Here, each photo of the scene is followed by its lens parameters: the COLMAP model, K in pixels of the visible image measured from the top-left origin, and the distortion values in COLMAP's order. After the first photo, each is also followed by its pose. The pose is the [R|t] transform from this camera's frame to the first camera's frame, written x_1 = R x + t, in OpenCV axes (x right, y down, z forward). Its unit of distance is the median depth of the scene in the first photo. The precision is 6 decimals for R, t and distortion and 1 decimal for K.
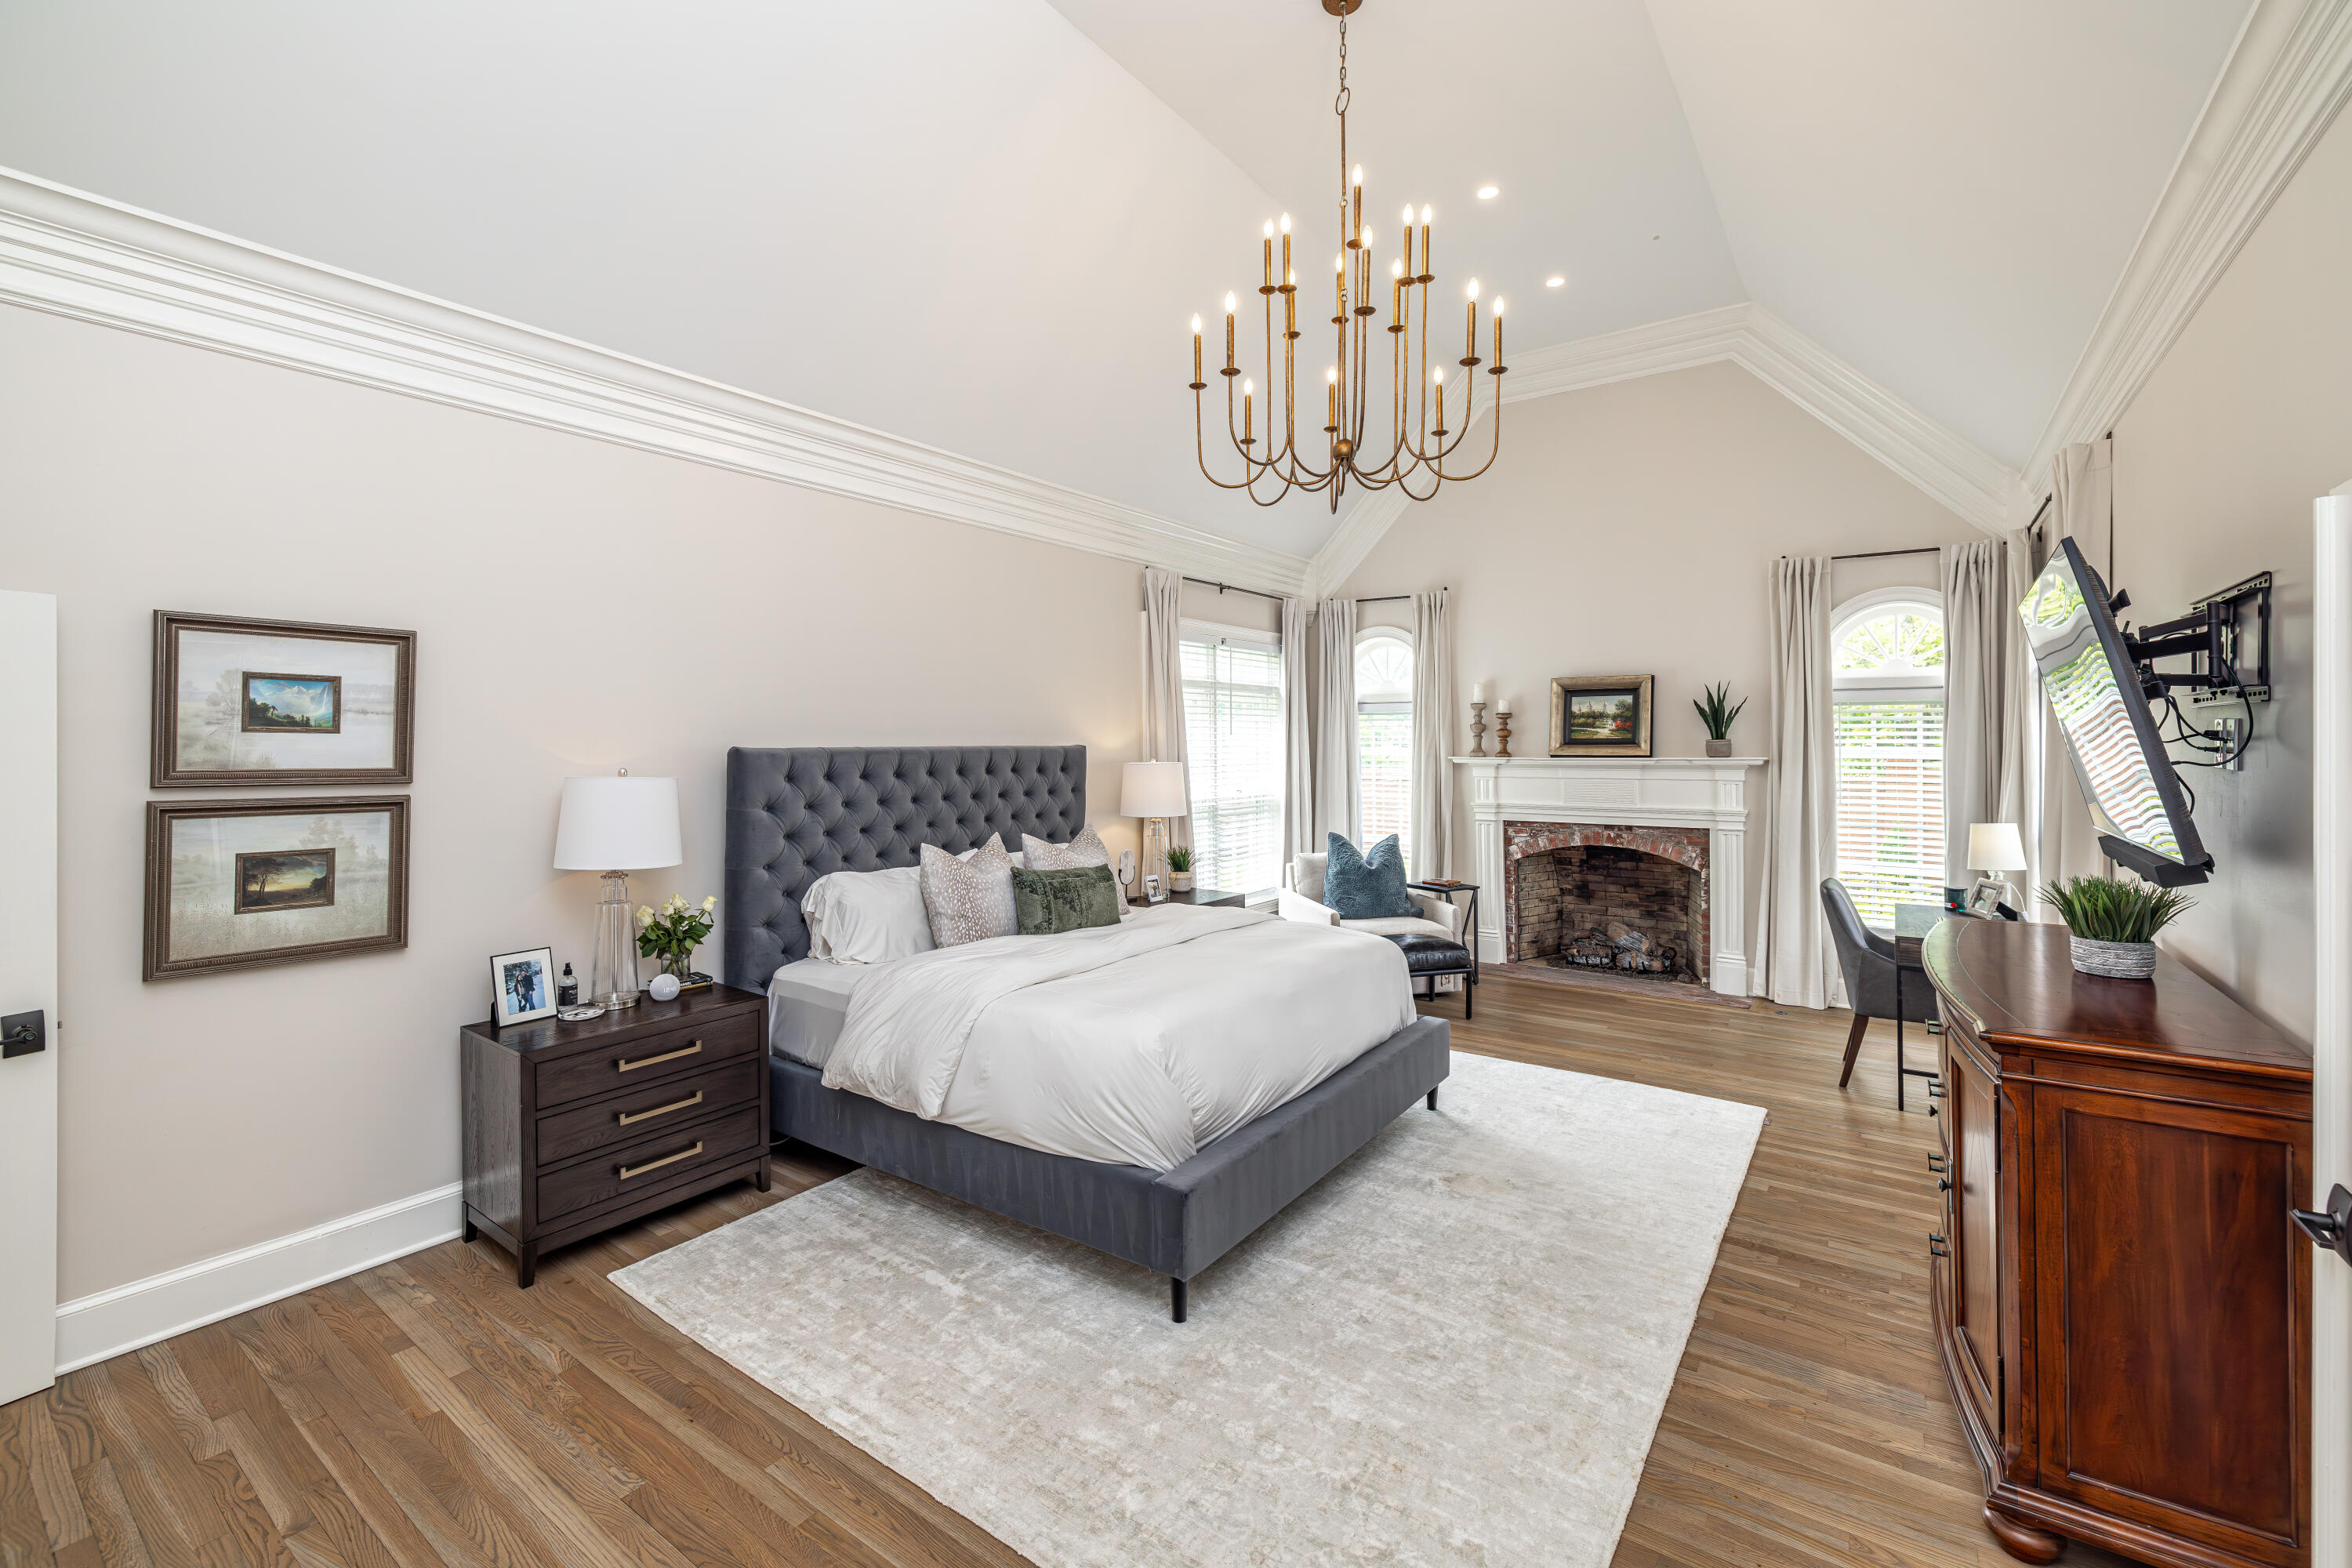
lens RADIAL K [[1005.3, 0, 1173.8], [0, 1005.3, 739.5], [0, 0, 1]] dist [0.000071, 0.000118]
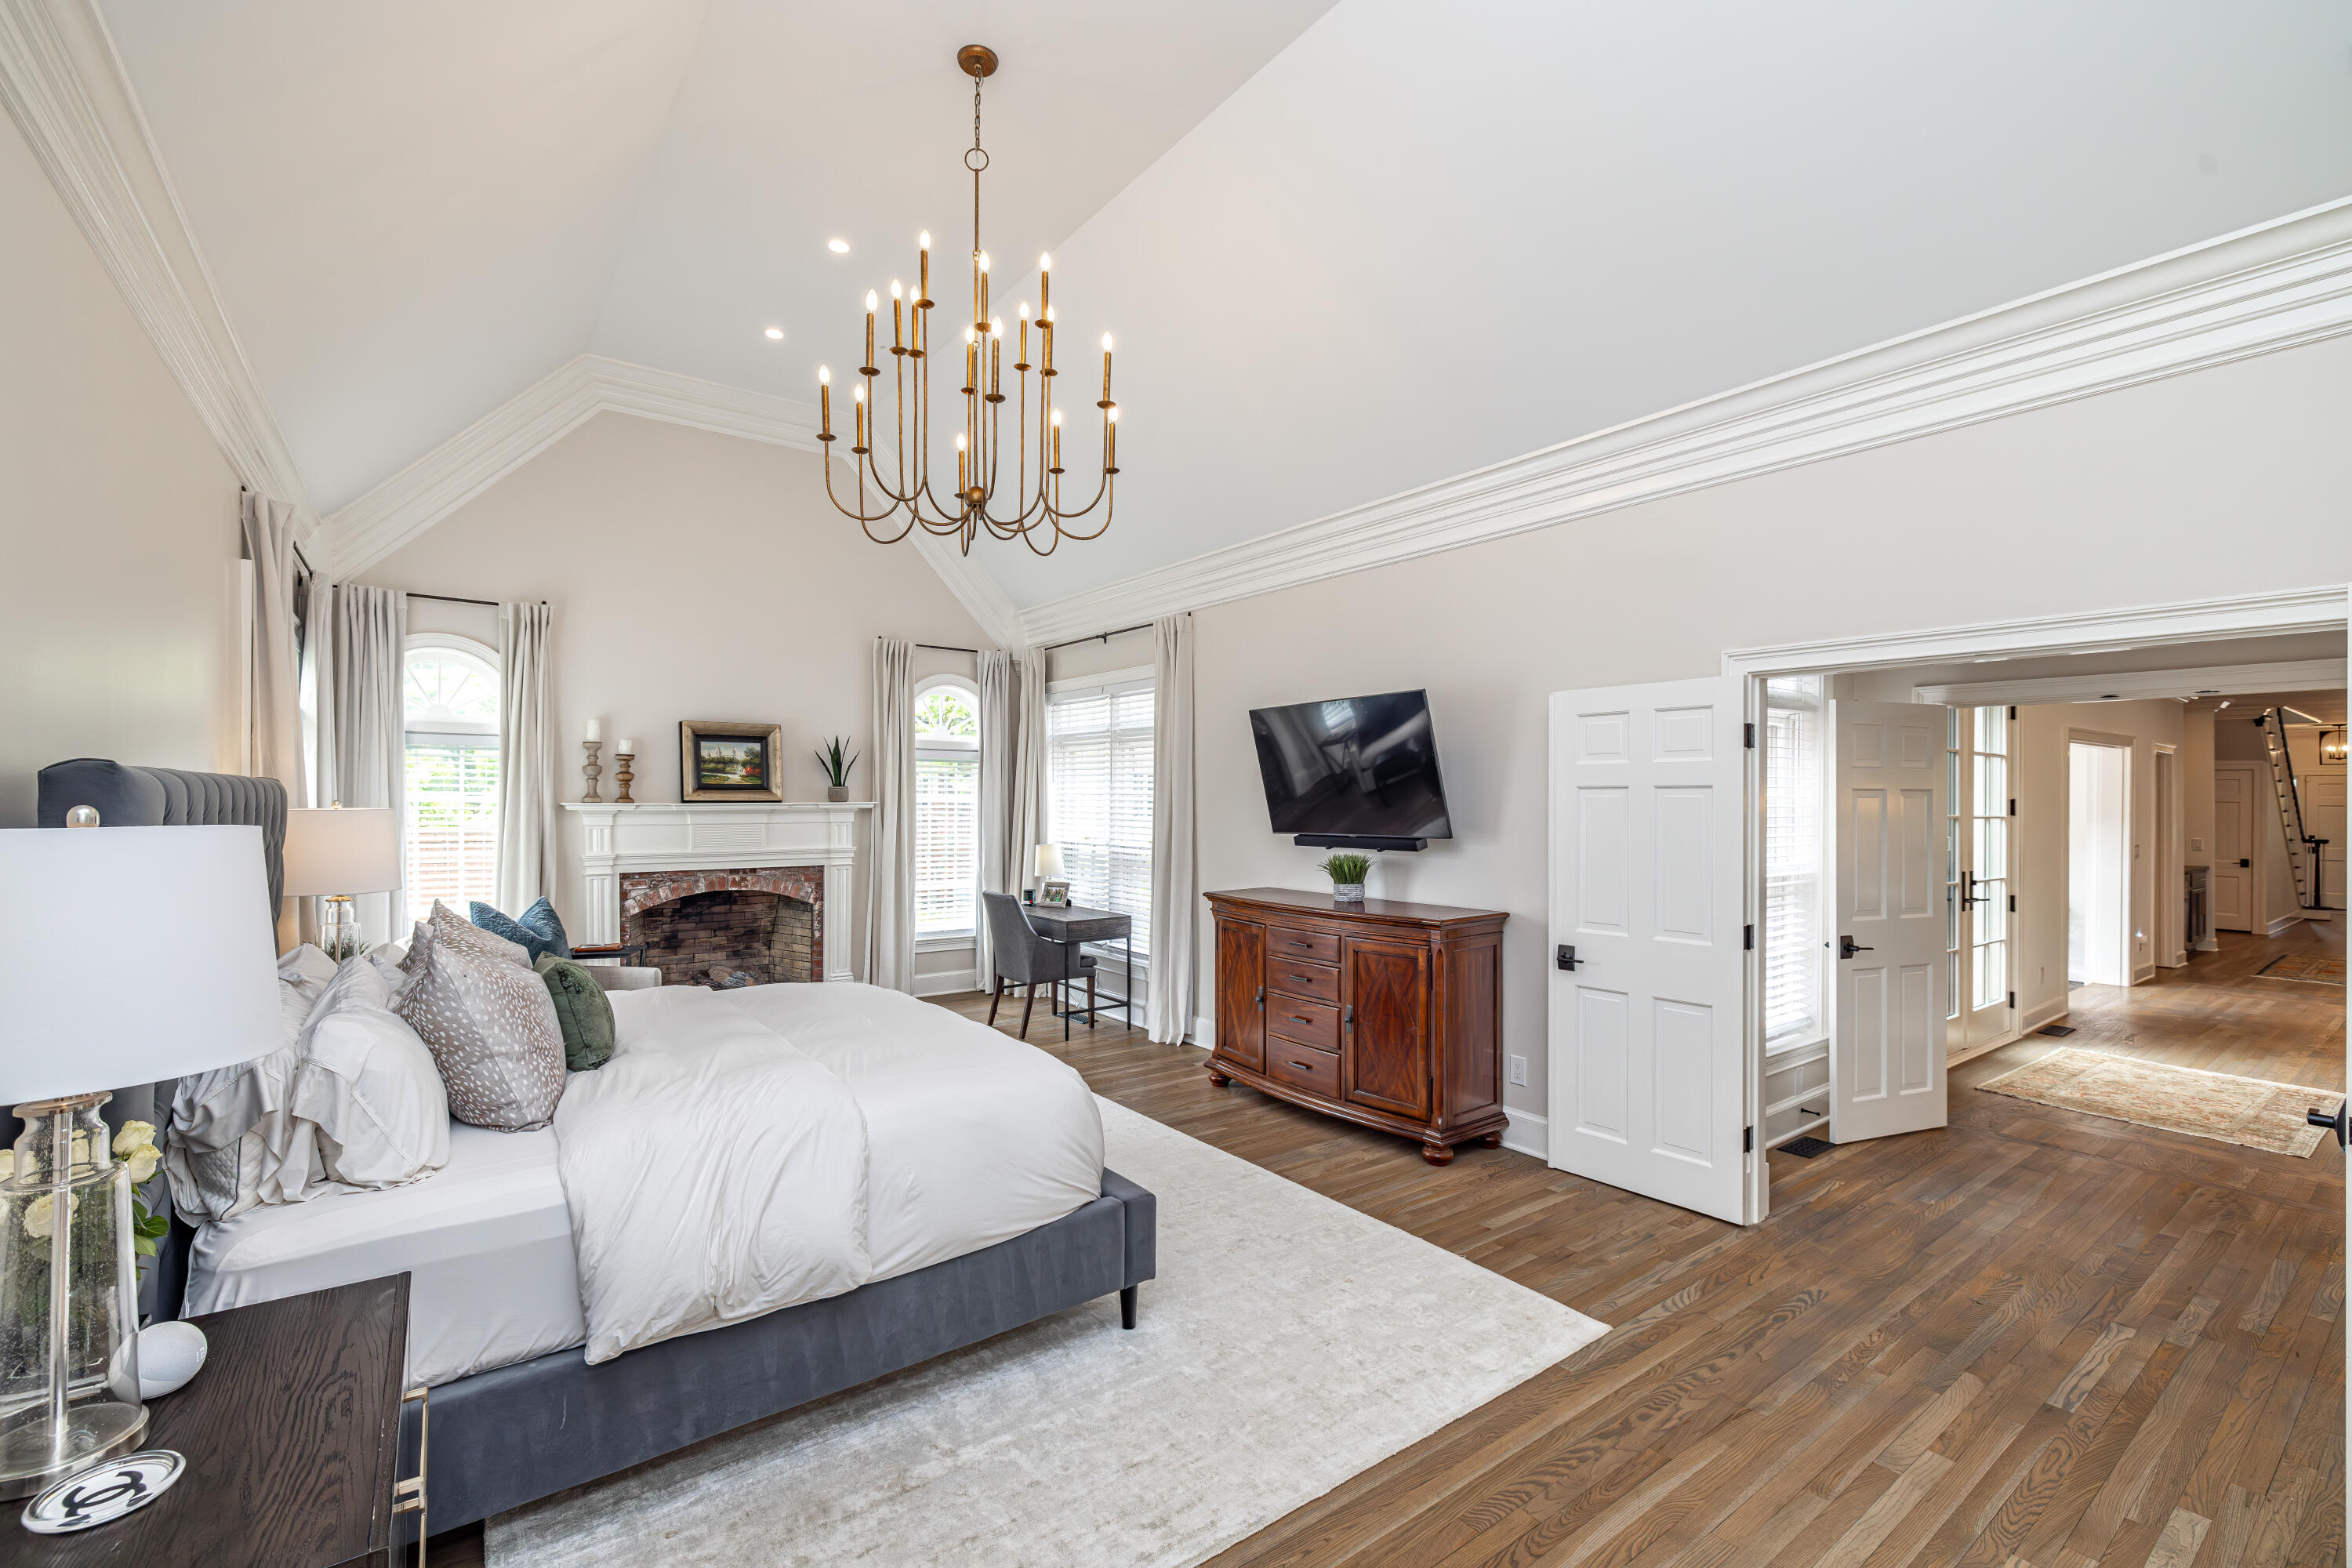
lens RADIAL K [[1005.3, 0, 1178.4], [0, 1005.3, 796.6], [0, 0, 1]] dist [0.000071, 0.000118]
pose [[0.302537, 0.005820, 0.953120, -0.406606], [-0.007662, 0.999964, -0.003674, 0.011797], [-0.953107, -0.006191, 0.302571, 0.264372]]
